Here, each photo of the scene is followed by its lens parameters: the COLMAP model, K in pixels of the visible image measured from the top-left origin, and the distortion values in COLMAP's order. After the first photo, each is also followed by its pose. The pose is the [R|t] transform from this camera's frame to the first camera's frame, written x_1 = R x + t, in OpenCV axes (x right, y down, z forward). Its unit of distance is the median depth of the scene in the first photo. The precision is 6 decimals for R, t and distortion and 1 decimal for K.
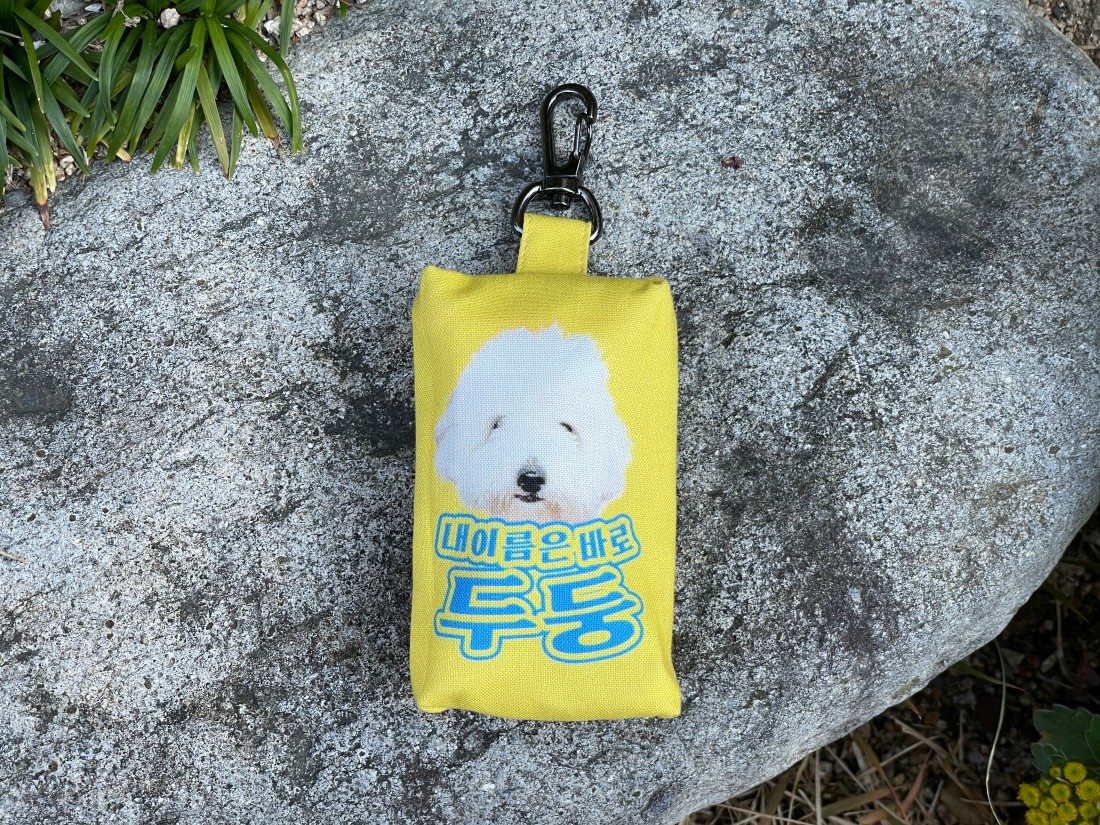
lens RADIAL K [[1688.1, 0, 535.8], [0, 1688.1, 416.0], [0, 0, 1]] dist [0.098699, -0.429937]
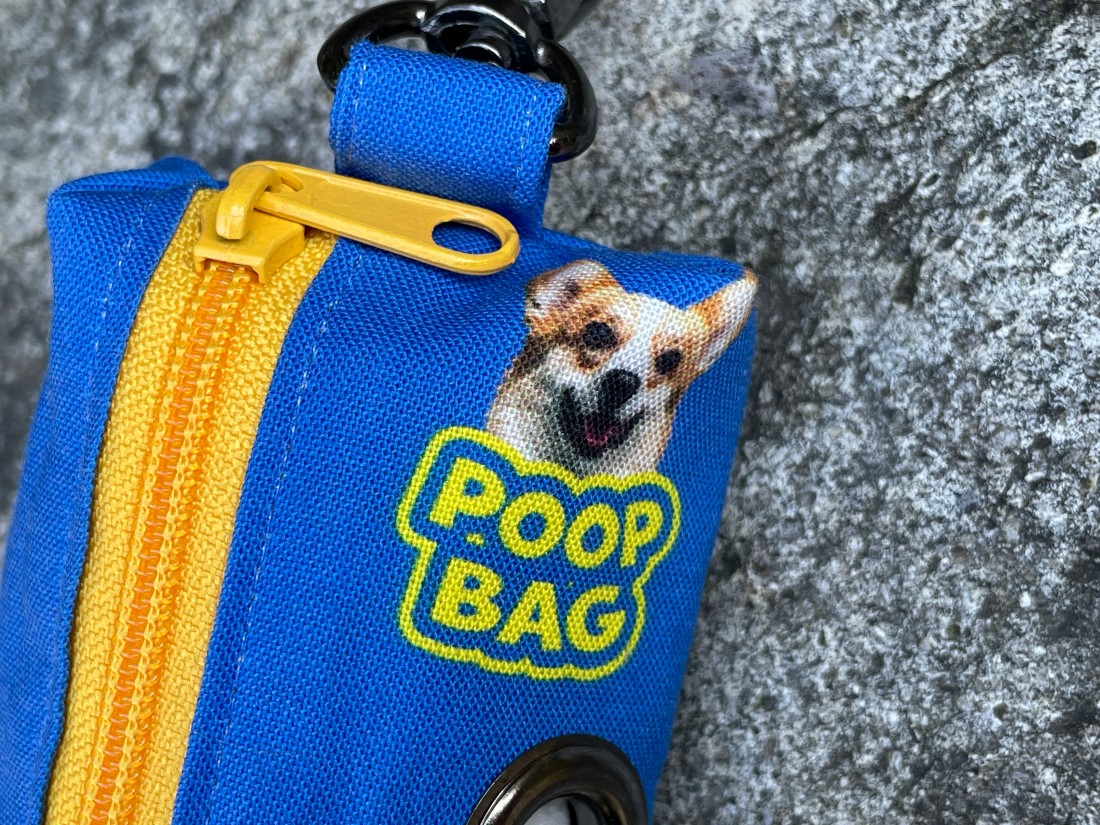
lens RADIAL K [[1673.2, 0, 498.1], [0, 1673.2, 411.1], [0, 0, 1]] dist [0.147393, -0.463505]
pose [[0.812015, -0.444562, -0.378149, 0.167079], [0.421995, 0.894800, -0.145782, -0.006923], [0.403177, -0.041200, 0.914194, 0.665797]]
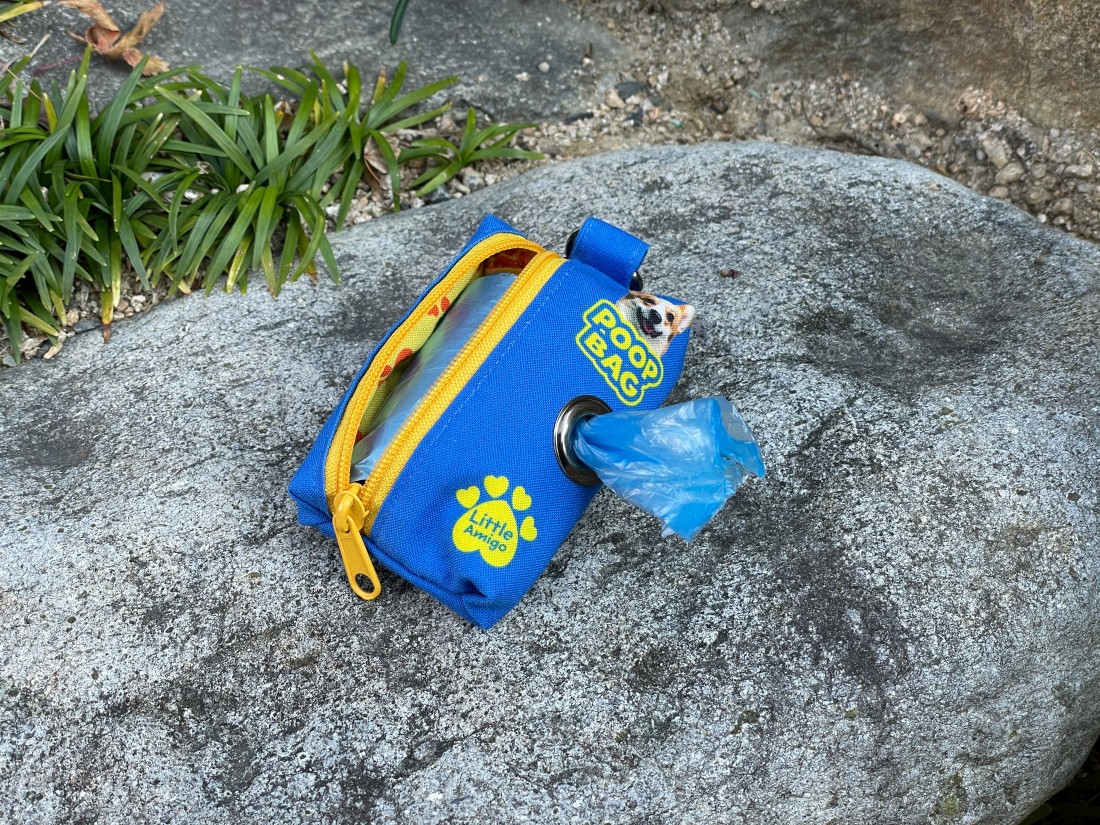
lens RADIAL K [[1688.1, 0, 535.8], [0, 1688.1, 416.0], [0, 0, 1]] dist [0.098699, -0.429937]
pose [[0.985236, -0.030093, -0.168538, 0.176674], [-0.068264, 0.833738, -0.547924, 0.527203], [0.157005, 0.551339, 0.819374, 0.167898]]
